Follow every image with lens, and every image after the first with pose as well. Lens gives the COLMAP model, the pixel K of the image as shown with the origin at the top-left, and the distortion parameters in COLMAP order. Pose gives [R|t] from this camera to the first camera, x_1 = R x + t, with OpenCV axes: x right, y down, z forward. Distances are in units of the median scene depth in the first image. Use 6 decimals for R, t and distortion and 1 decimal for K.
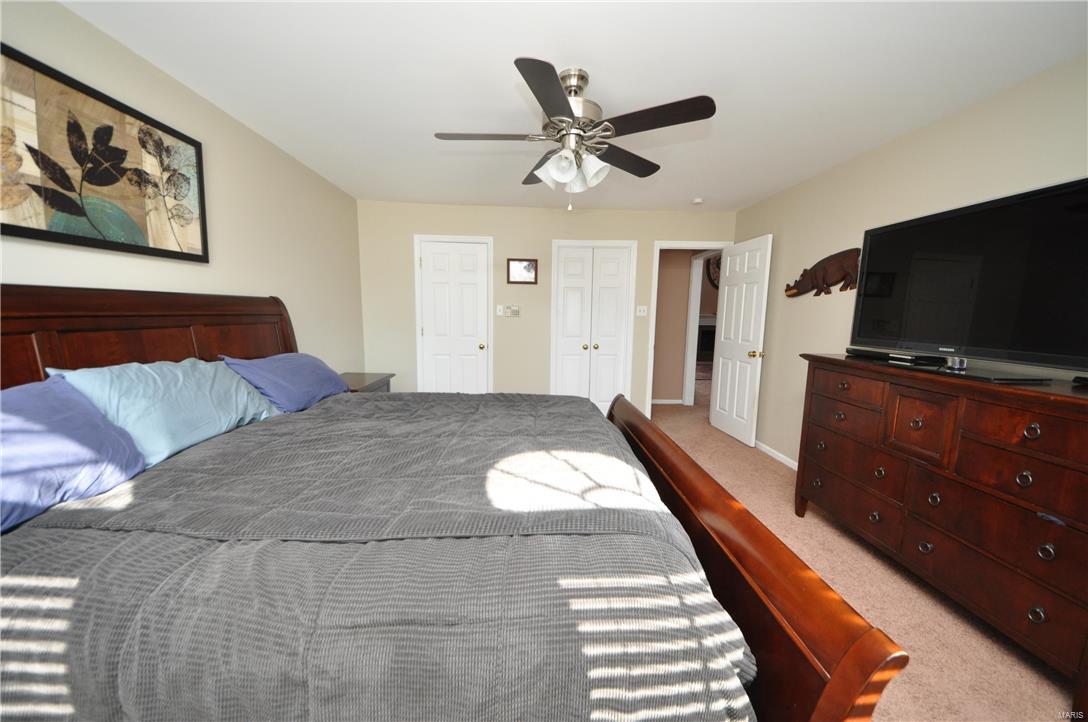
lens RADIAL K [[380.8, 0, 546.2], [0, 380.8, 360.2], [0, 0, 1]] dist [-0.005667, -0.005107]
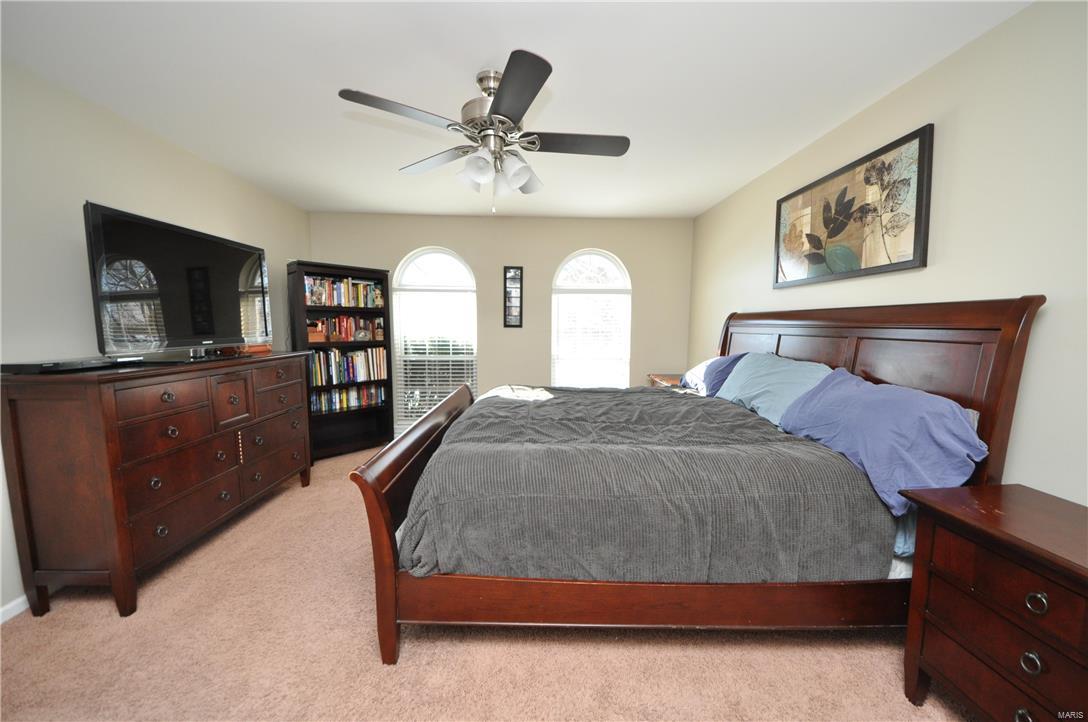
lens RADIAL K [[380.8, 0, 541.6], [0, 380.8, 359.5], [0, 0, 1]] dist [-0.005667, -0.005107]
pose [[-0.999462, -0.024770, 0.021500, -0.105150], [-0.019504, 0.975840, 0.217612, -0.272750], [-0.026371, 0.217076, -0.975798, 2.303501]]
